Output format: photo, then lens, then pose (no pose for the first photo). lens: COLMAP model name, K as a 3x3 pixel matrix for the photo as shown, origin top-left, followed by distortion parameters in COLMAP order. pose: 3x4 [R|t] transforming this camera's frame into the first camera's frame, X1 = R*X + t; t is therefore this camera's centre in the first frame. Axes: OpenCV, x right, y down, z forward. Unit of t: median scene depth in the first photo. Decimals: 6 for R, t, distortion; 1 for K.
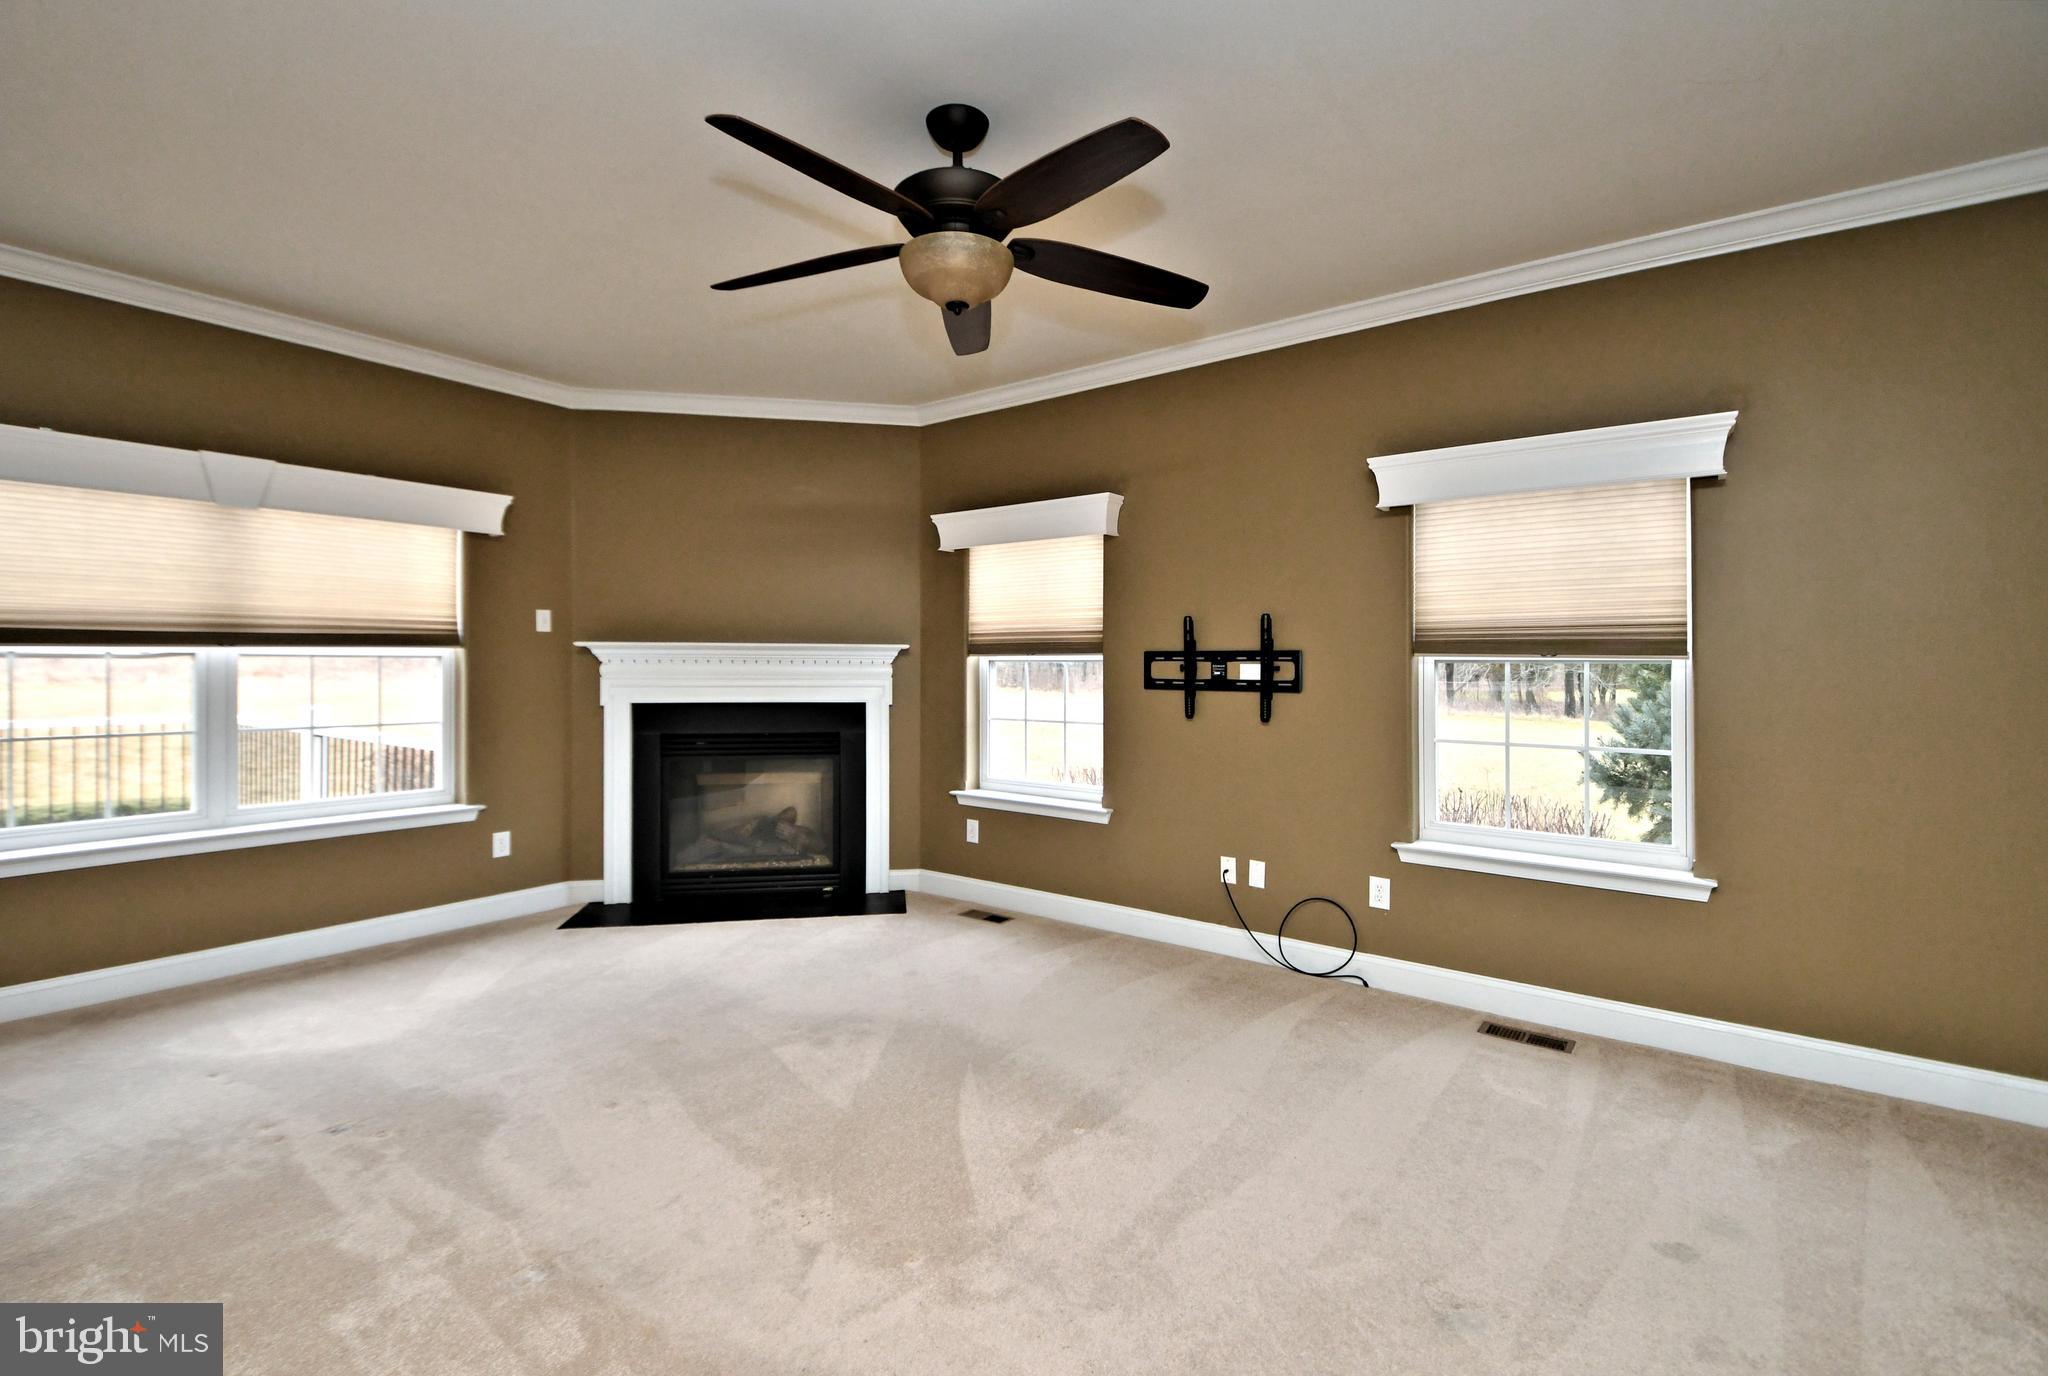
lens RADIAL K [[885.2, 0, 1026.9], [0, 885.2, 656.5], [0, 0, 1]] dist [-0.000257, -0.006661]
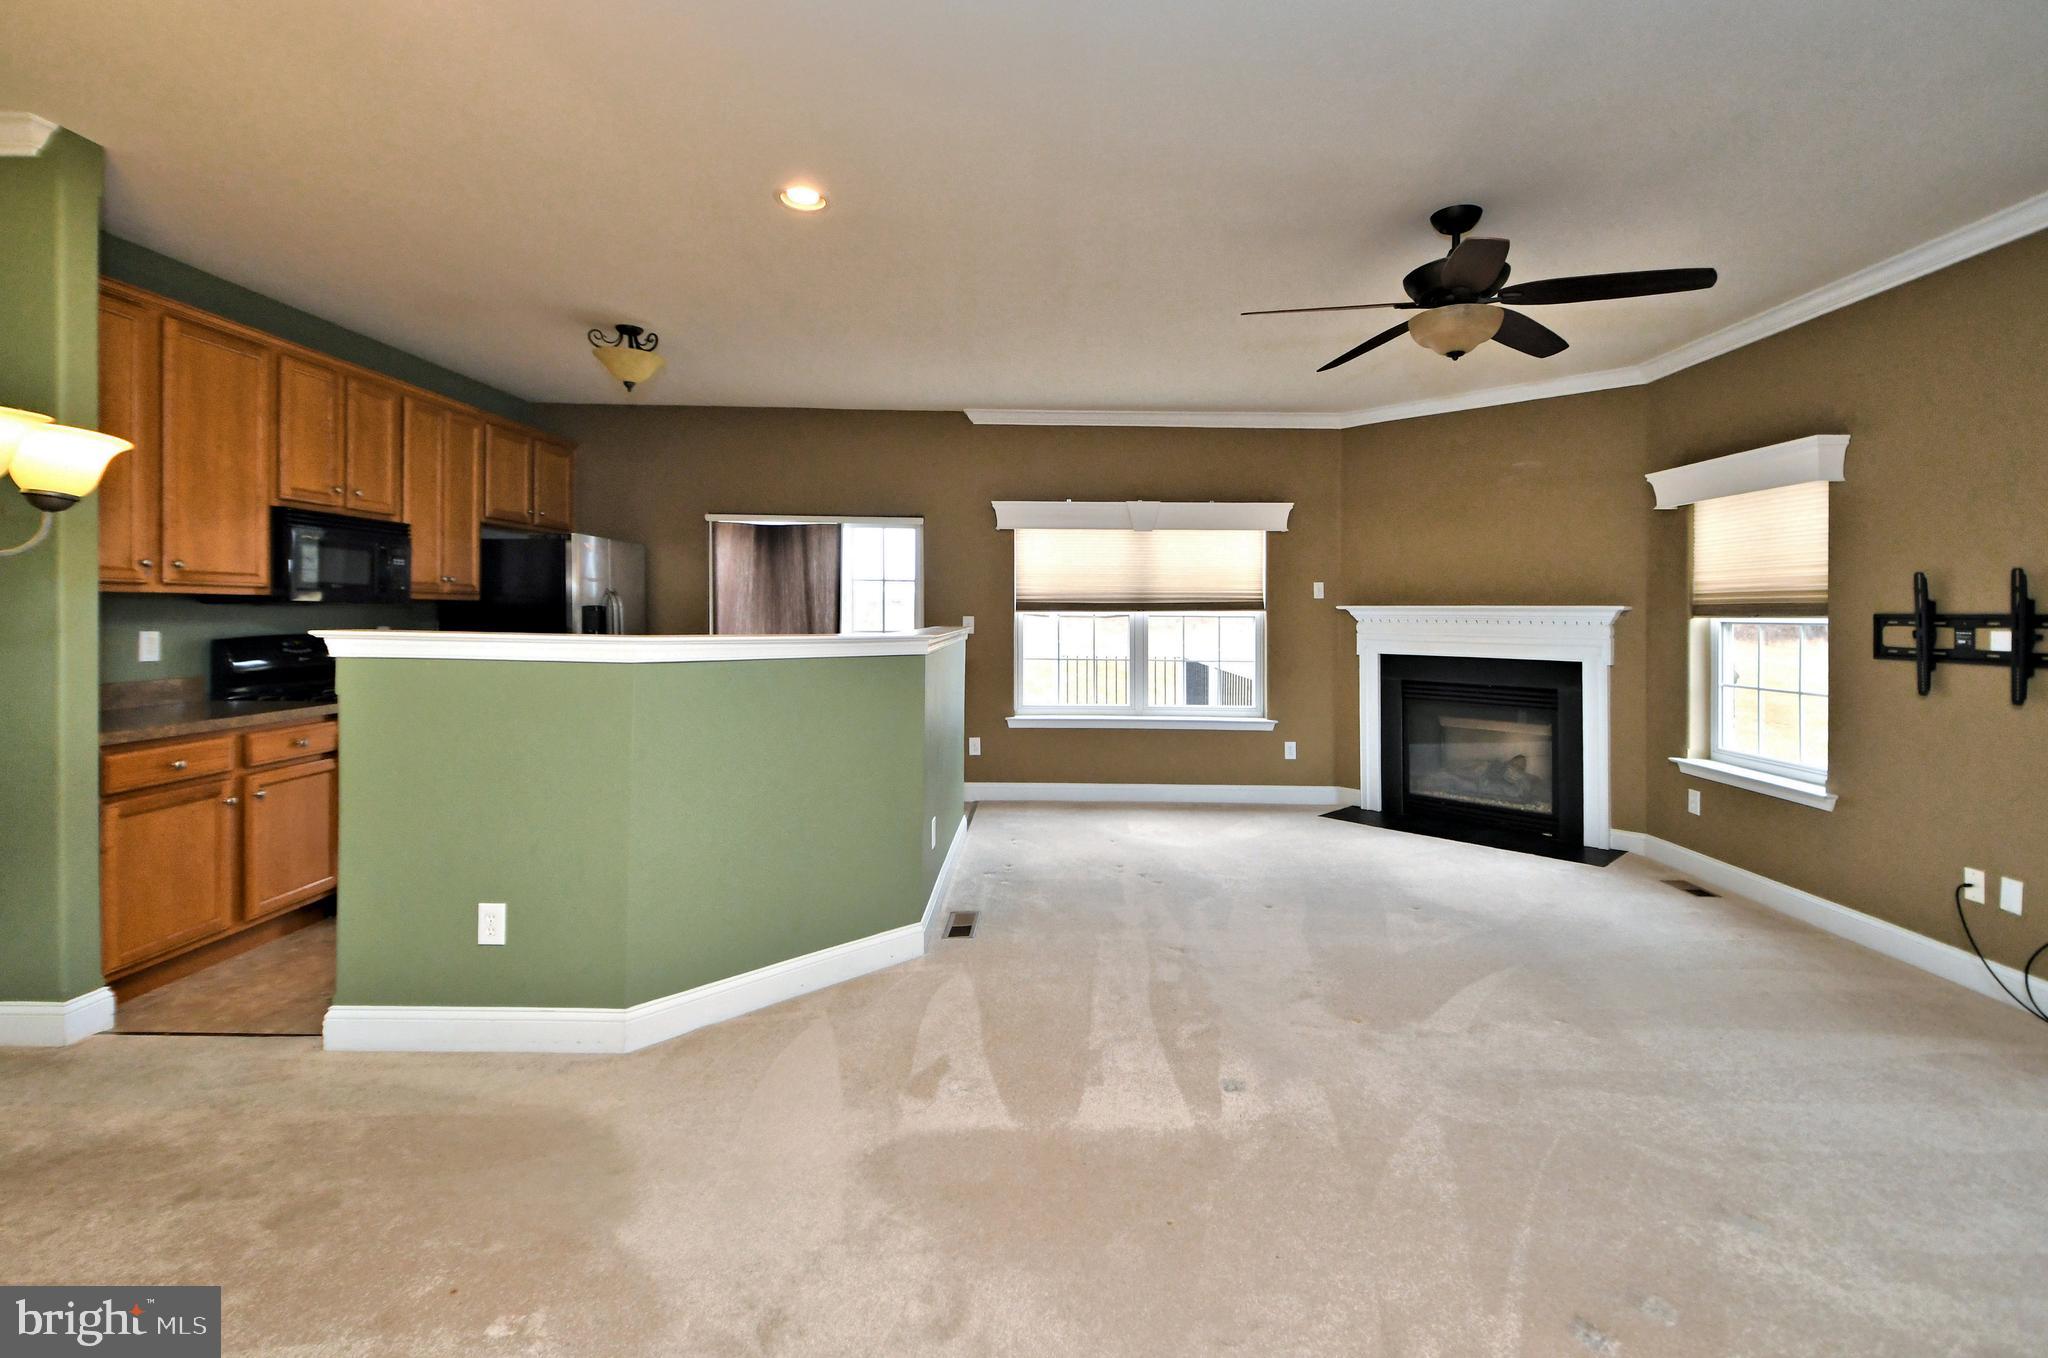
lens RADIAL K [[897.3, 0, 1068.7], [0, 897.3, 600.9], [0, 0, 1]] dist [0.001334, -0.008237]
pose [[0.601222, -0.009849, -0.799021, 0.356103], [0.000220, 0.999926, -0.012160, -0.008476], [0.799082, 0.007135, 0.601180, -0.143902]]
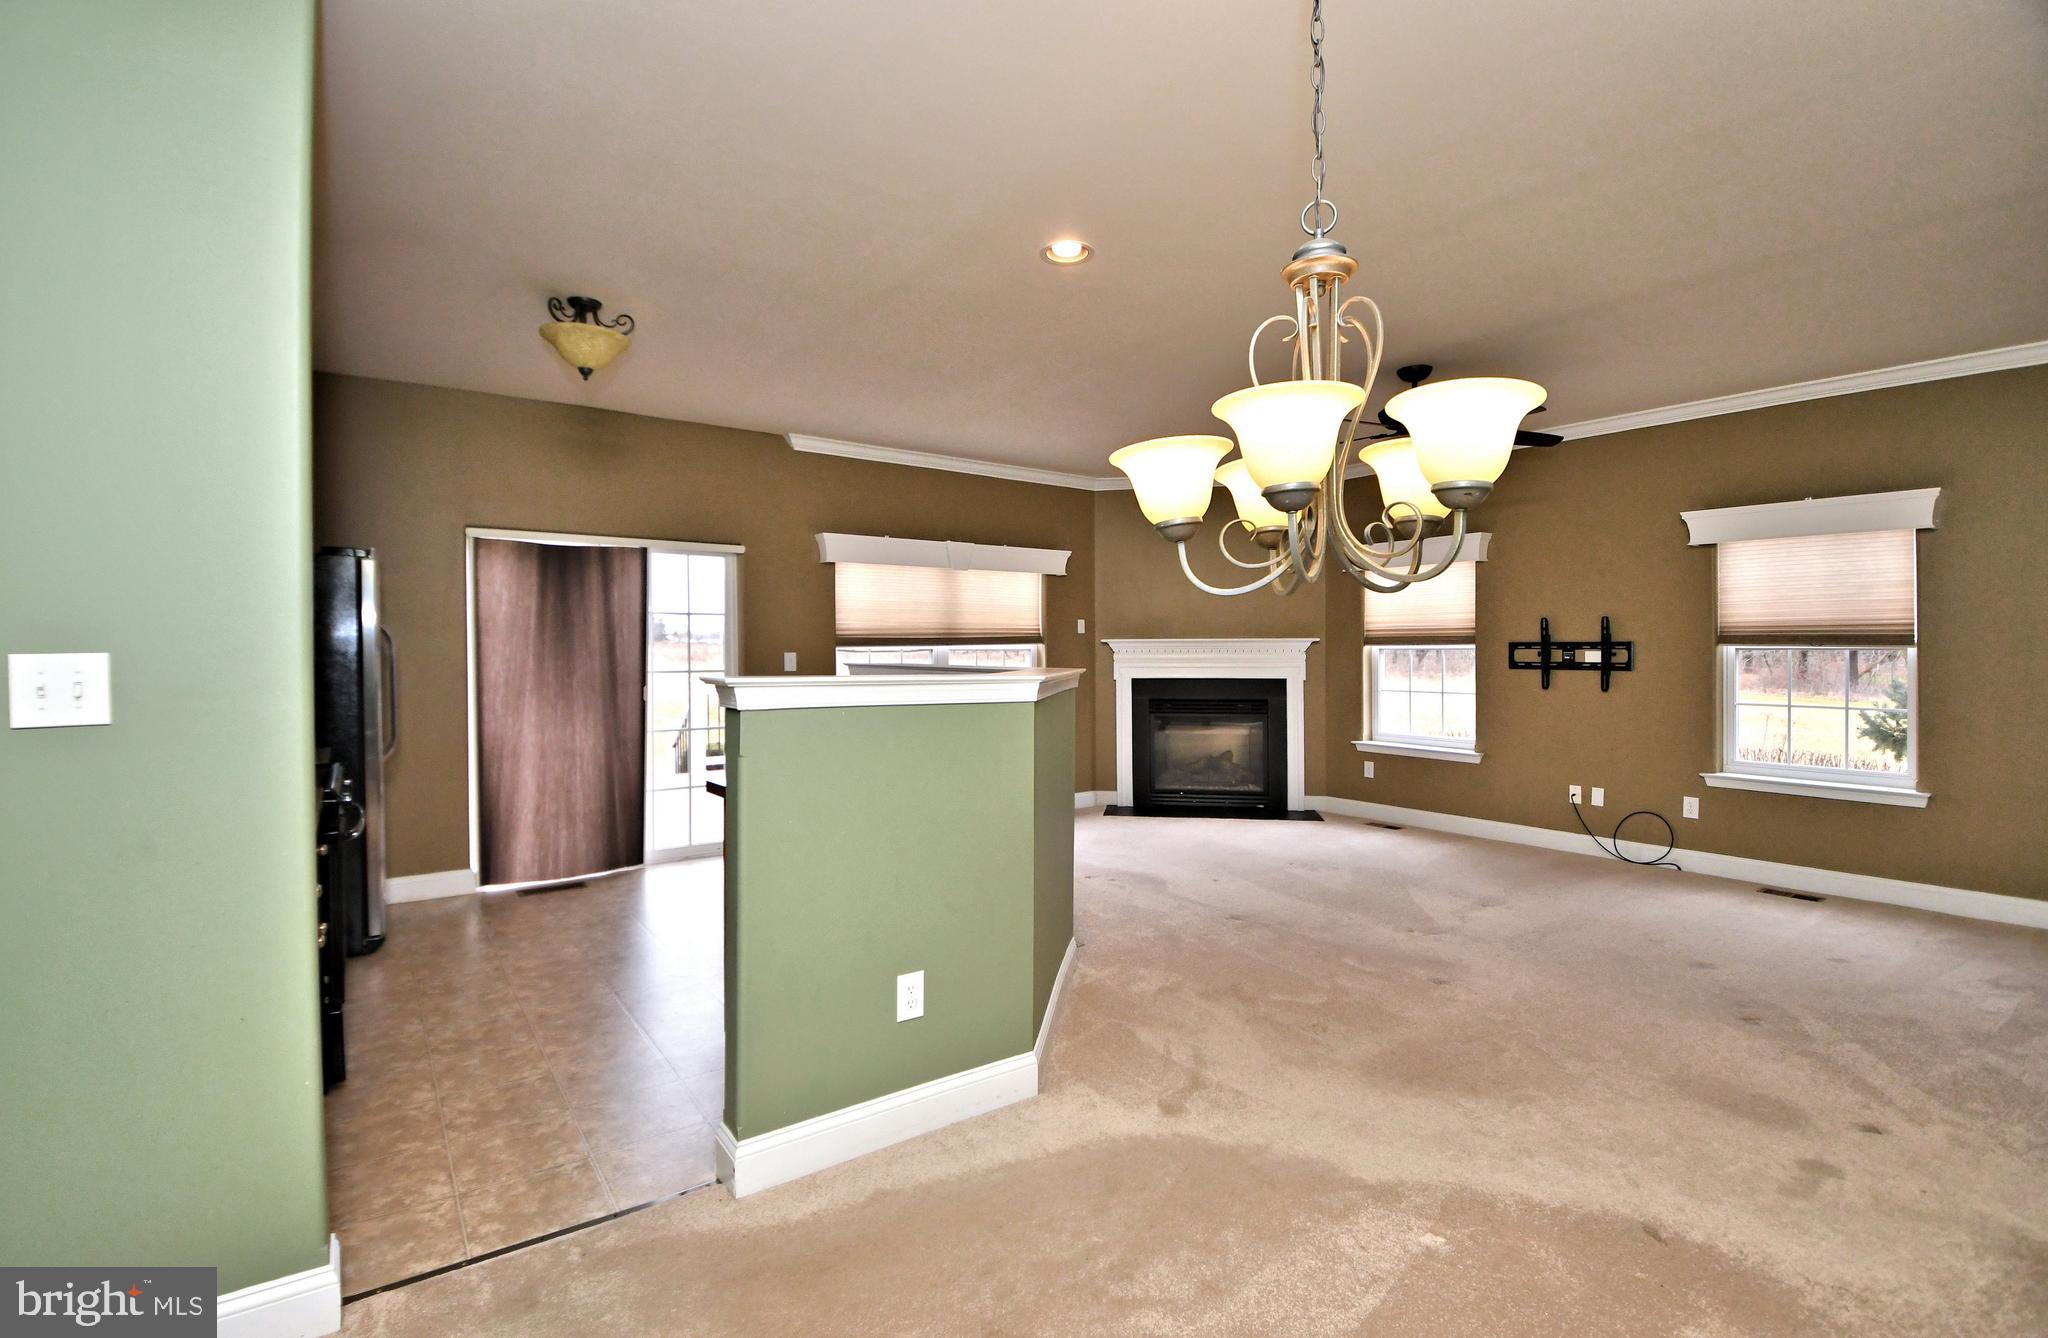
lens RADIAL K [[887.6, 0, 1010.9], [0, 887.6, 652.3], [0, 0, 1]] dist [-0.018574, -0.002531]
pose [[0.946037, -0.005646, -0.324008, -0.167072], [0.009786, 0.999890, 0.011149, -0.013942], [0.323909, -0.013718, 0.945989, -0.613982]]
